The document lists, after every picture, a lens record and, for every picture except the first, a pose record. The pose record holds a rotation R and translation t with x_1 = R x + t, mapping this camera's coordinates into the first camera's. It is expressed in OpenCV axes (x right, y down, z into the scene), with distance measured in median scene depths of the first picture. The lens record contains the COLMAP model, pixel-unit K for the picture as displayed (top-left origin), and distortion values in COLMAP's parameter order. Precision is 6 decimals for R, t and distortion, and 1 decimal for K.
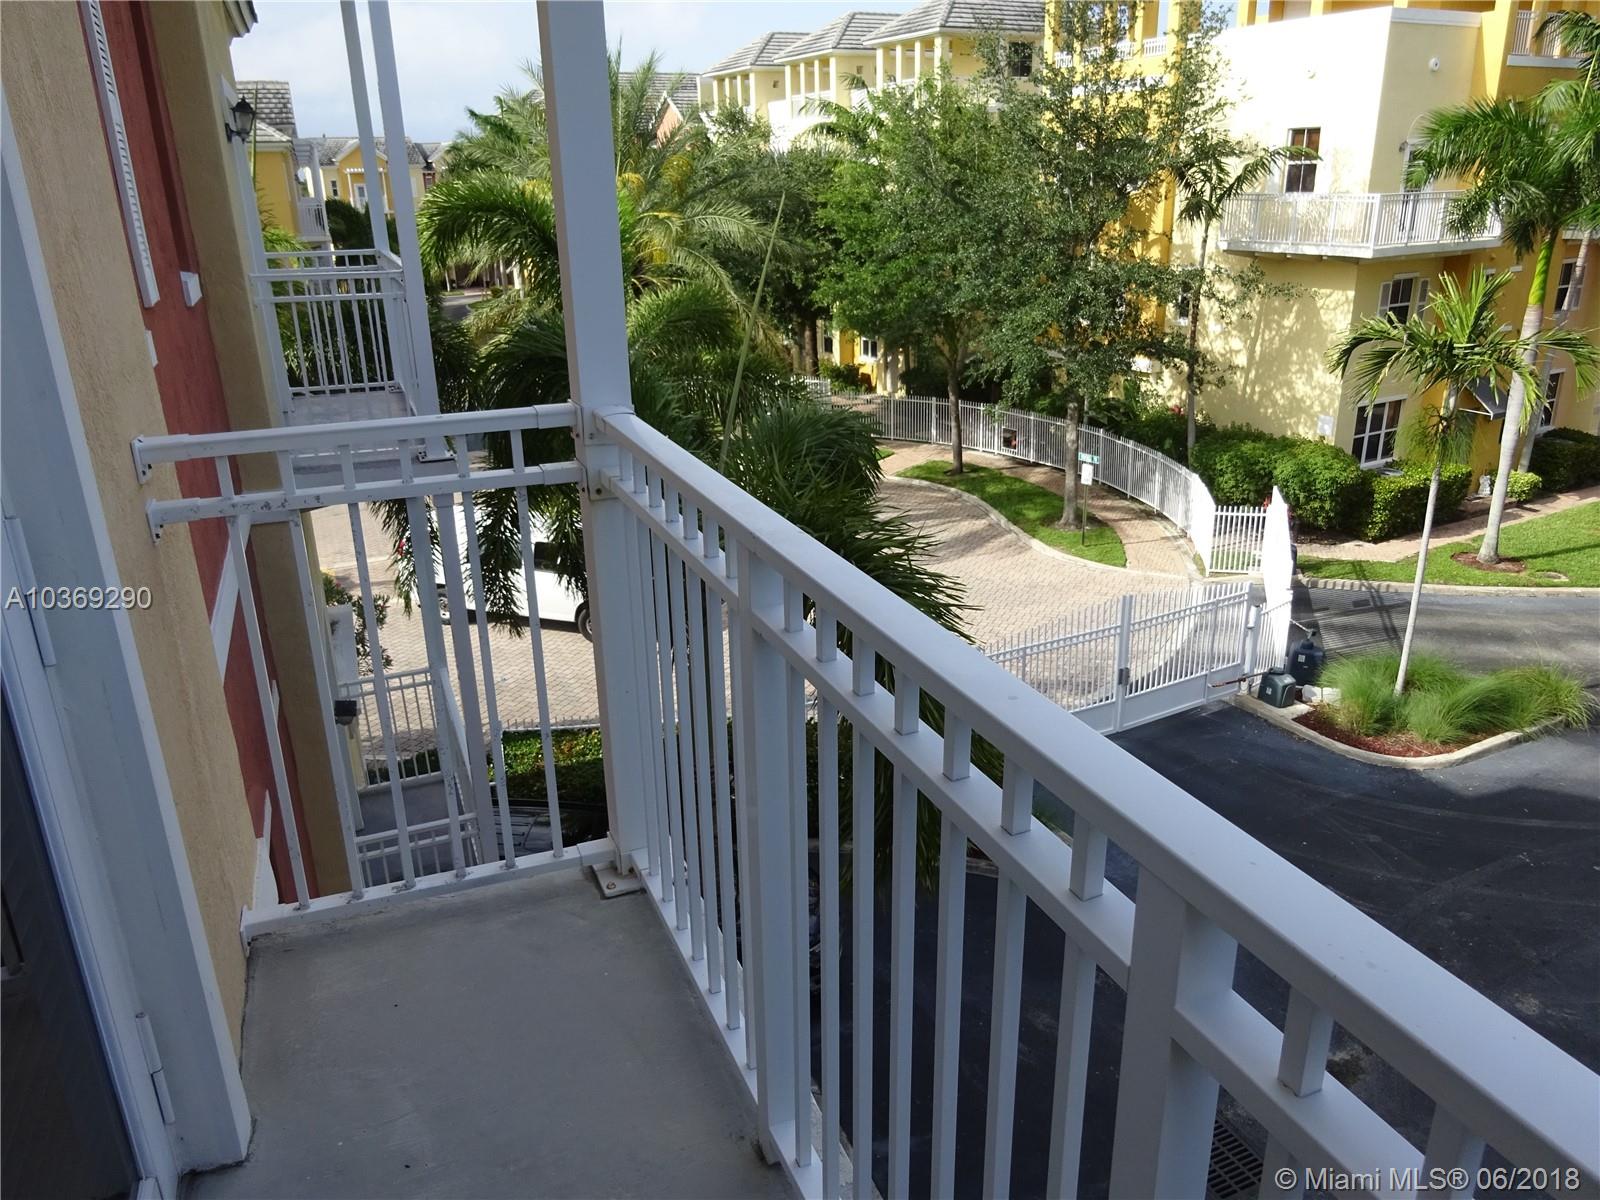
lens RADIAL K [[1145.7, 0, 800.0], [0, 1145.7, 600.0], [0, 0, 1]] dist [-0.001271, -0.011355]
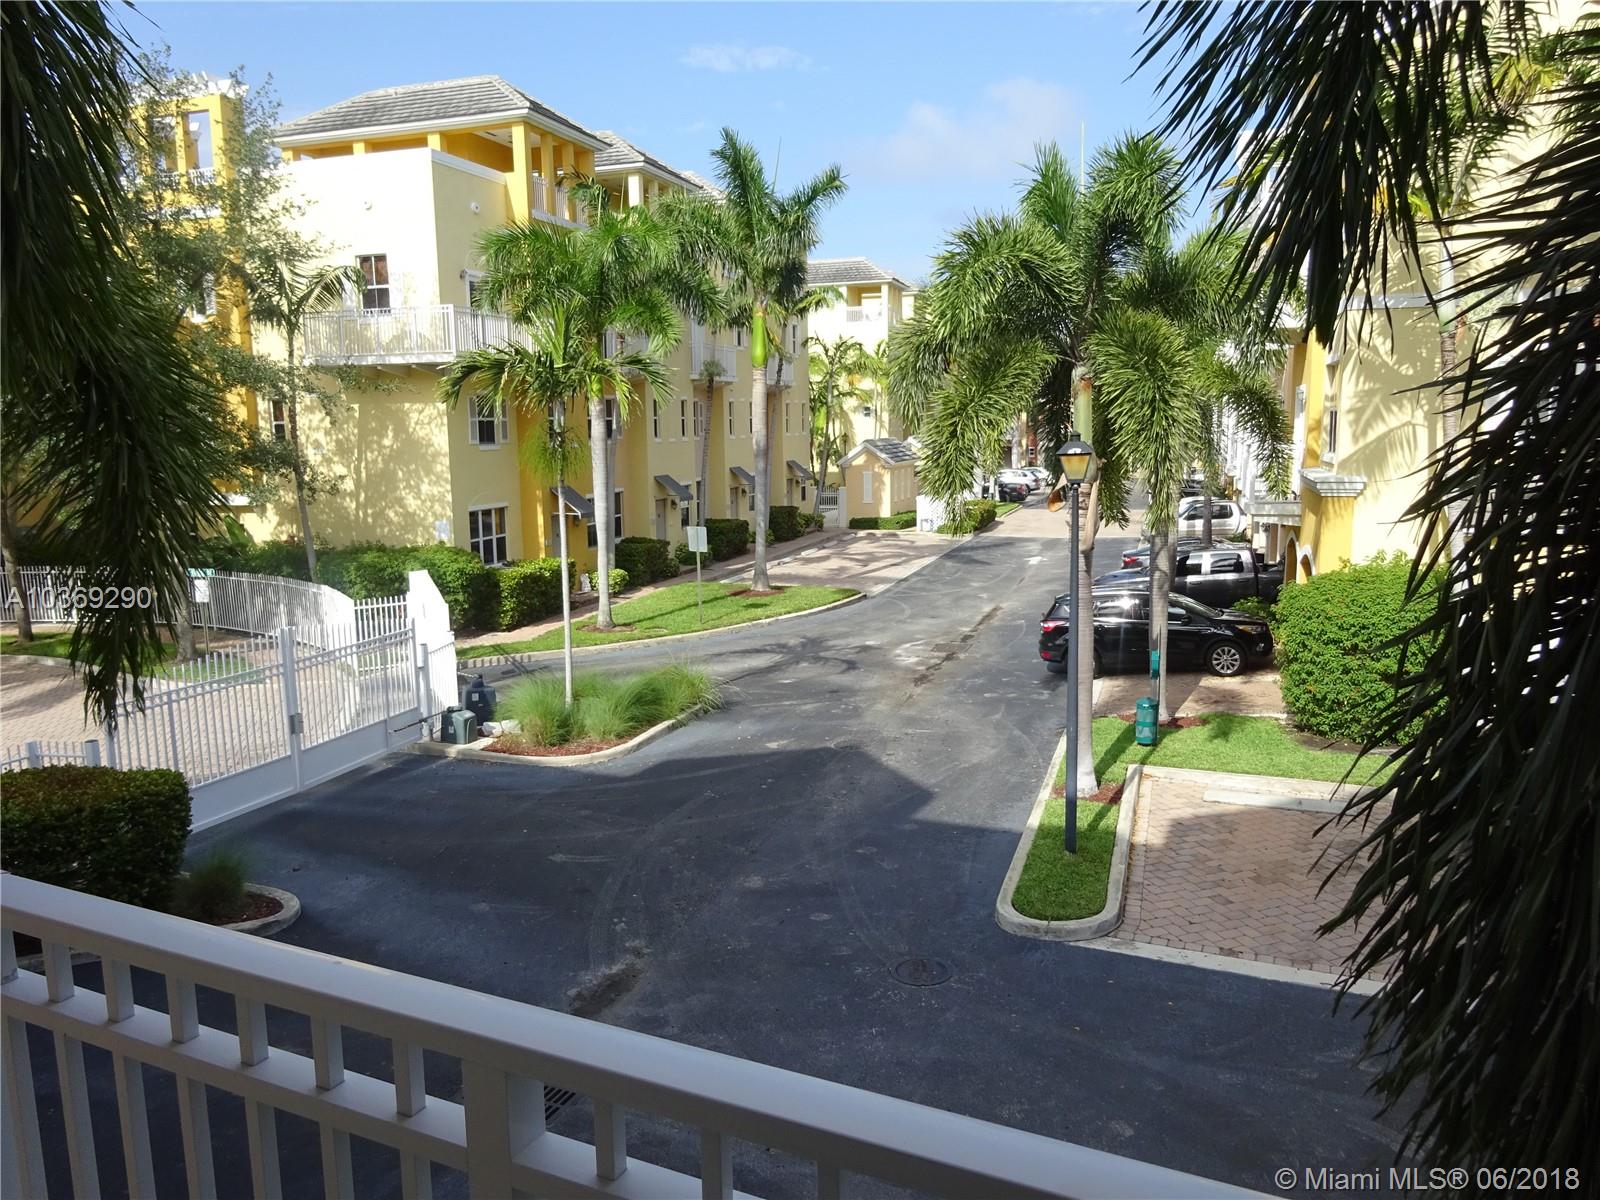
lens RADIAL K [[1155.8, 0, 800.0], [0, 1155.8, 600.0], [0, 0, 1]] dist [-0.021031, 0.003118]
pose [[0.731809, -0.098644, 0.674333, -0.011177], [0.224166, 0.969252, -0.101486, 0.089624], [-0.643588, 0.225431, 0.731420, 0.052718]]
